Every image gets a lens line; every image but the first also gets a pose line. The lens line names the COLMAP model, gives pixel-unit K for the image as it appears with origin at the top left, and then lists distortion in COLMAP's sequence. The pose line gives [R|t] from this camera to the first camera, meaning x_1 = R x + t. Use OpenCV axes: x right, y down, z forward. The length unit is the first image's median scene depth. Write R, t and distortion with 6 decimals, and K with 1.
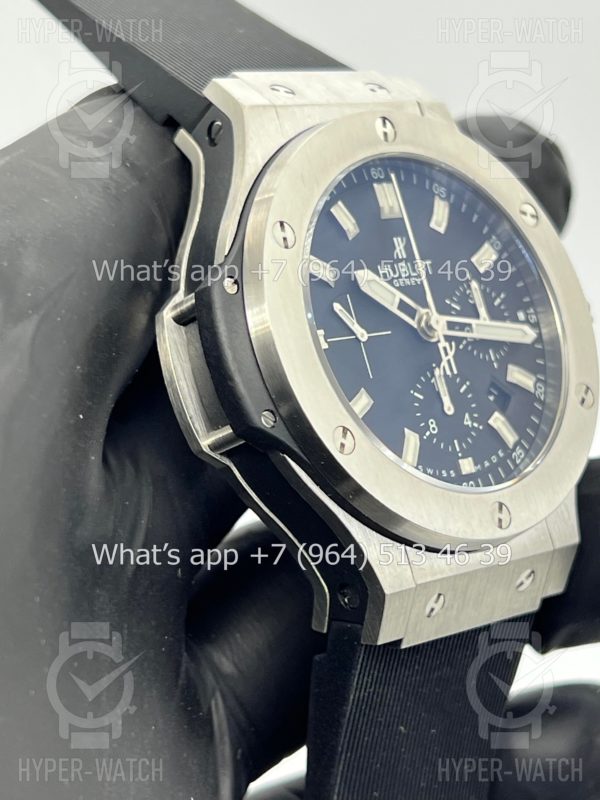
lens RADIAL K [[1881.1, 0, 299.4], [0, 1881.1, 402.5], [0, 0, 1]] dist [0.224298, 0.000000]
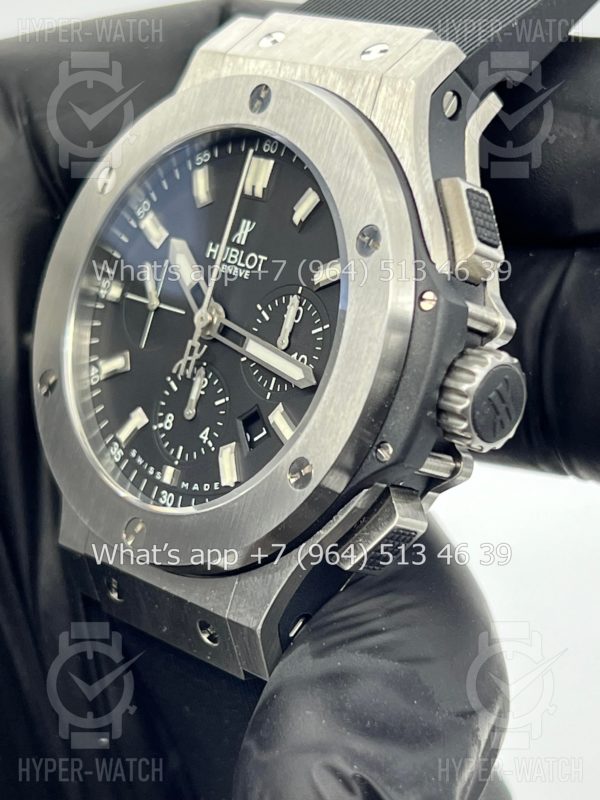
lens RADIAL K [[1881.1, 0, 301.7], [0, 1881.1, 400.0], [0, 0, 1]] dist [0.224298, 0.000000]
pose [[0.027552, 0.316306, -0.948257, 0.933025], [-0.168689, 0.936484, 0.307478, -0.288681], [0.985284, 0.151489, 0.079160, 0.972537]]
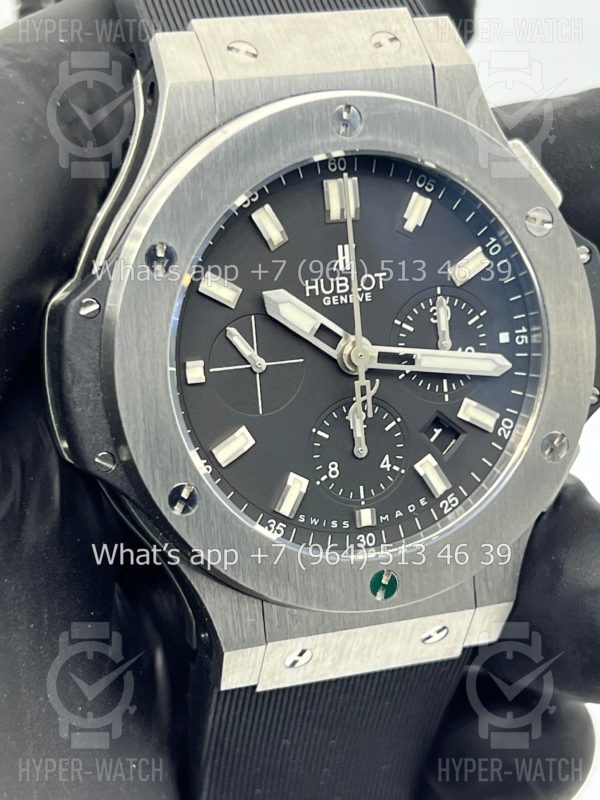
lens RADIAL K [[1881.1, 0, 306.8], [0, 1881.1, 392.7], [0, 0, 1]] dist [0.224298, 0.000000]
pose [[0.926626, 0.227955, -0.298998, 0.311440], [-0.127555, 0.938677, 0.320335, -0.299782], [0.353685, -0.258692, 0.898880, 0.201805]]
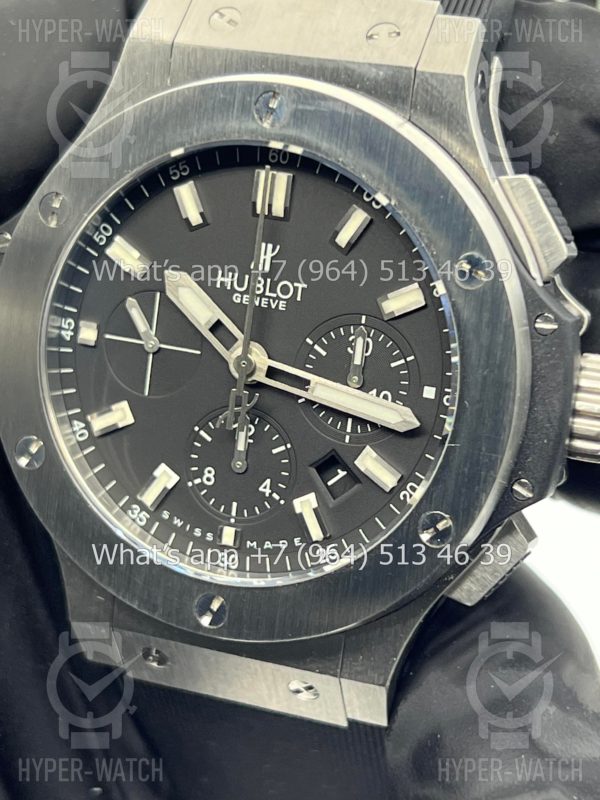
lens RADIAL K [[1881.1, 0, 295.4], [0, 1881.1, 400.9], [0, 0, 1]] dist [0.224298, 0.000000]
pose [[0.462036, 0.447403, -0.765737, 0.697532], [-0.140497, 0.889446, 0.434909, -0.376832], [0.875662, -0.093360, 0.473815, 0.632049]]
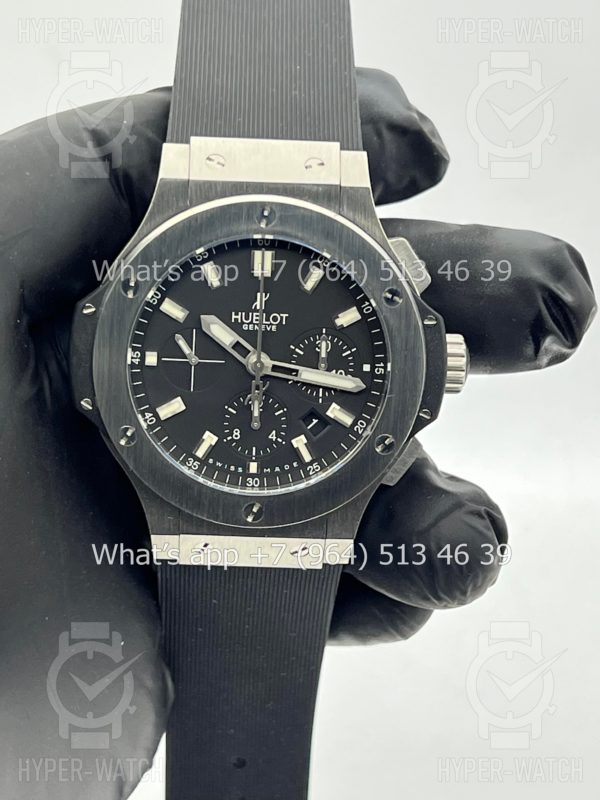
lens RADIAL K [[1881.1, 0, 303.2], [0, 1881.1, 397.3], [0, 0, 1]] dist [0.224298, 0.000000]
pose [[0.757326, 0.391611, -0.522588, 0.808527], [-0.176096, 0.893063, 0.414039, -0.584527], [0.628846, -0.221537, 0.745301, 0.002937]]
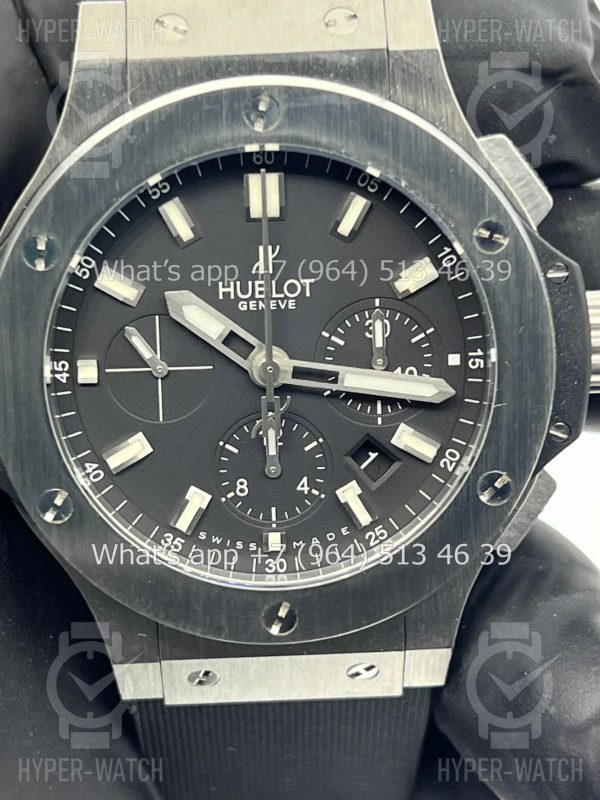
lens RADIAL K [[1881.1, 0, 293.3], [0, 1881.1, 396.1], [0, 0, 1]] dist [0.224298, 0.000000]
pose [[0.766950, 0.345240, -0.540923, 0.510111], [-0.097487, 0.895844, 0.433543, -0.375098], [0.634259, -0.279773, 0.720724, 0.425627]]
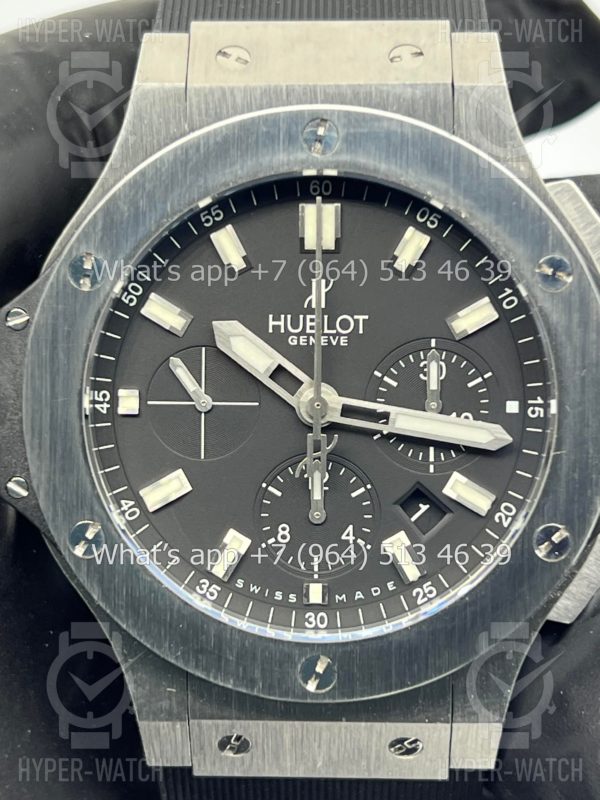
lens RADIAL K [[1881.1, 0, 294.0], [0, 1881.1, 399.1], [0, 0, 1]] dist [0.224298, 0.000000]
pose [[0.723893, 0.294977, -0.623673, 0.534427], [-0.118550, 0.943726, 0.308751, -0.276195], [0.679651, -0.149566, 0.718126, 0.443744]]
